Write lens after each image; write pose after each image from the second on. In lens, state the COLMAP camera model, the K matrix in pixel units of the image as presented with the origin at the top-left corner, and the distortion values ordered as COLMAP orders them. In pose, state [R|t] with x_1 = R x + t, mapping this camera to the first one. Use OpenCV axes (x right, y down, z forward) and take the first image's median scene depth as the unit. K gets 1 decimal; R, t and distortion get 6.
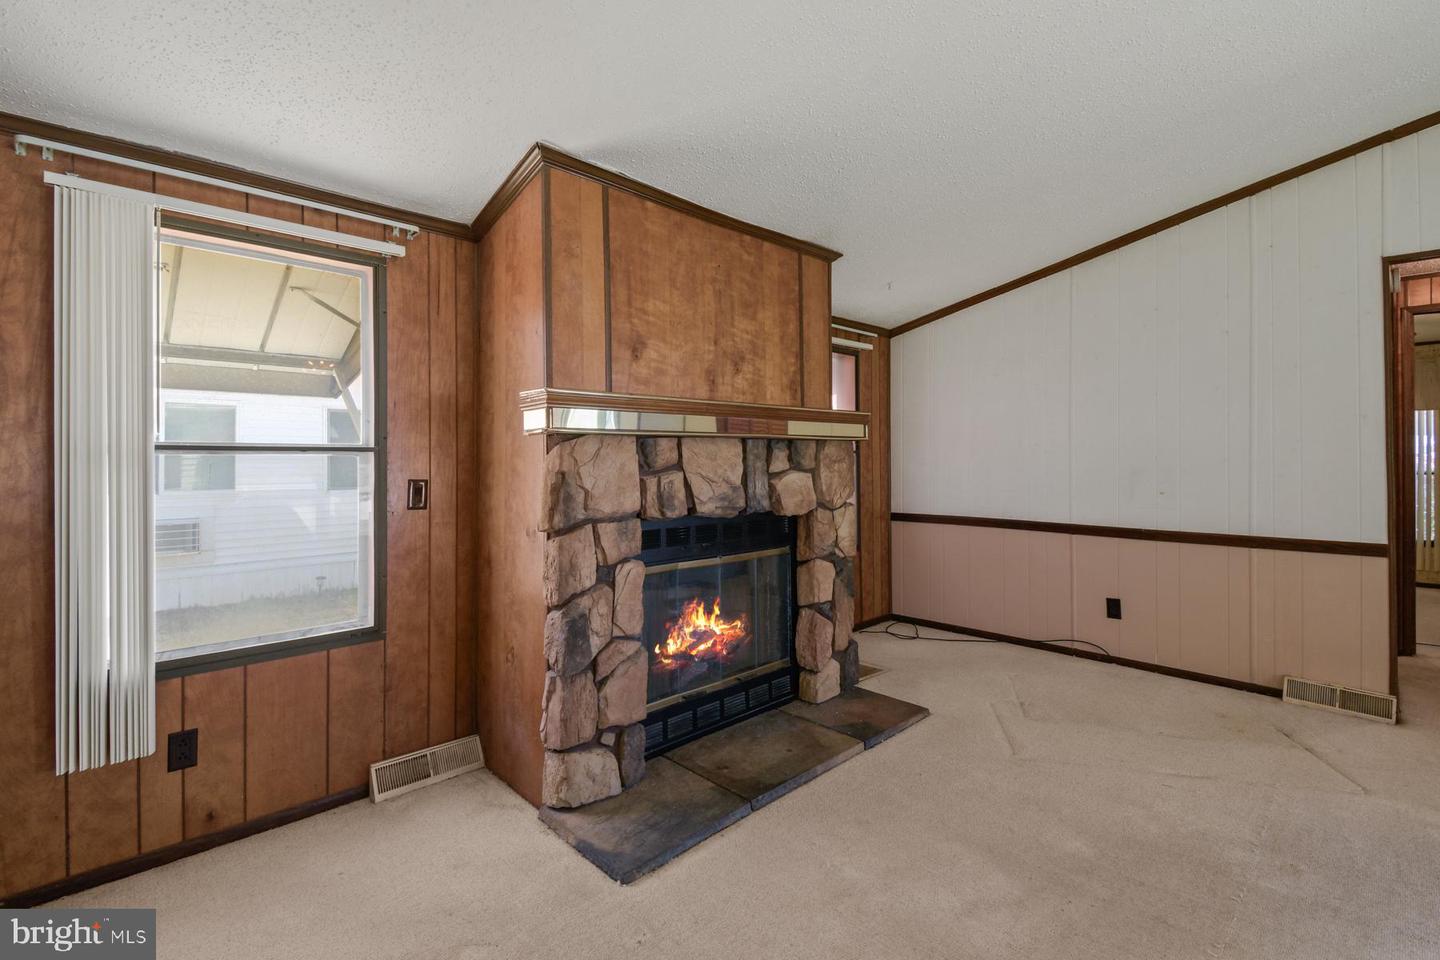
lens RADIAL K [[637.9, 0, 745.5], [0, 637.9, 449.8], [0, 0, 1]] dist [0.035571, -0.021507]
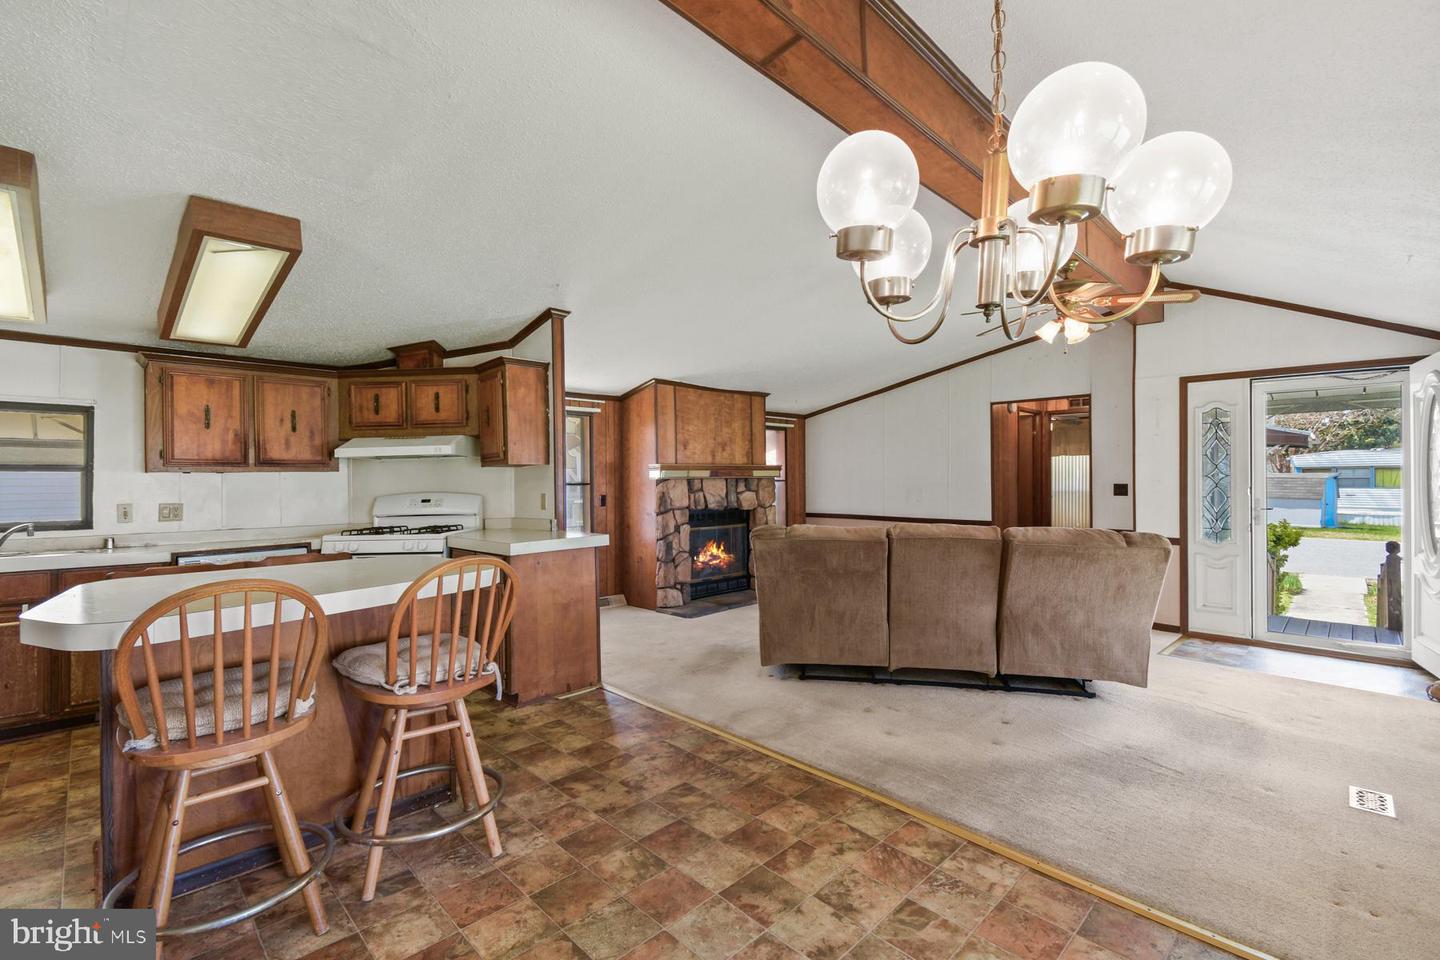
lens RADIAL K [[637.9, 0, 743.6], [0, 637.9, 480.9], [0, 0, 1]] dist [0.035571, -0.021507]
pose [[0.999723, -0.001357, 0.023491, 0.006126], [0.000845, 0.999762, 0.021798, -0.067179], [-0.023515, -0.021772, 0.999486, -1.604163]]
